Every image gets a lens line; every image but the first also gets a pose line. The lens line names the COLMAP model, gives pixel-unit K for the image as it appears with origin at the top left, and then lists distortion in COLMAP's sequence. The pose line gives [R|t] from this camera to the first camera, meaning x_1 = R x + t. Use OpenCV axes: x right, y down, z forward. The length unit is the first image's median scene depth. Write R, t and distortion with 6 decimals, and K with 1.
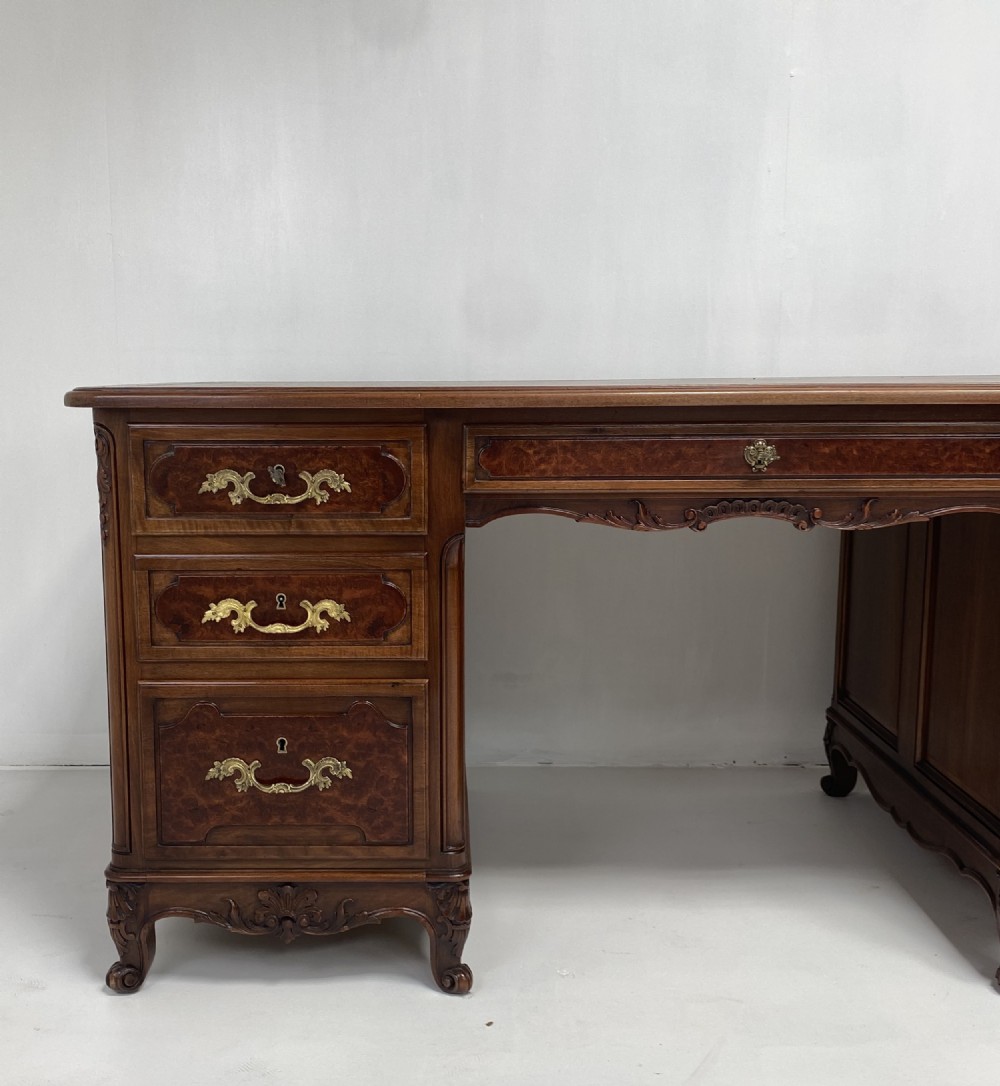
lens RADIAL K [[1227.9, 0, 425.8], [0, 1227.9, 559.6], [0, 0, 1]] dist [0.233997, -0.739799]
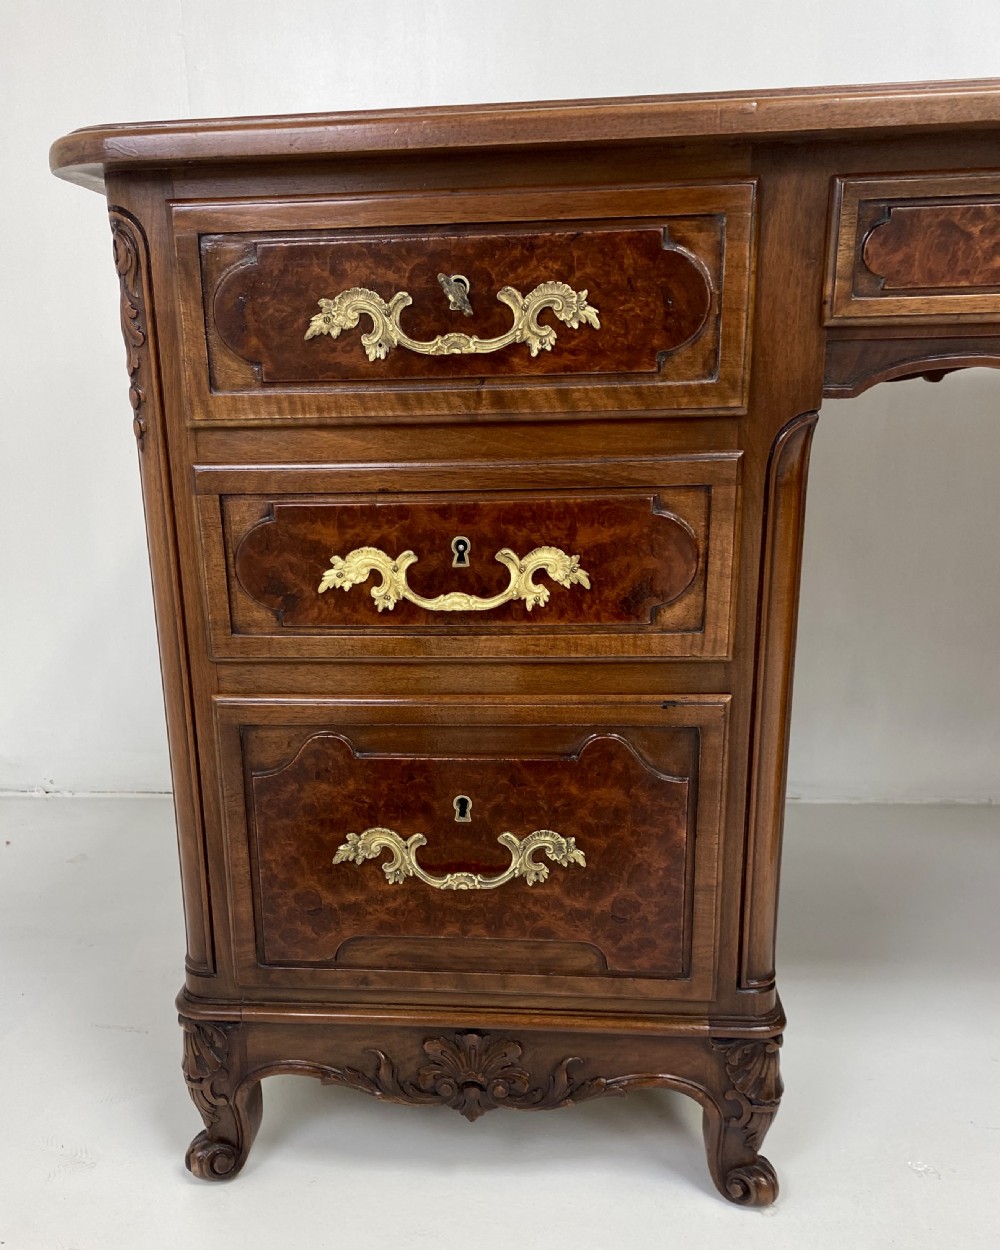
lens RADIAL K [[1079.9, 0, 444.1], [0, 1079.9, 715.5], [0, 0, 1]] dist [0.125114, -0.259758]
pose [[0.996970, 0.002886, -0.077733, -0.086289], [0.007388, 0.991282, 0.131553, 0.041914], [0.077435, -0.131729, 0.988257, 0.512522]]
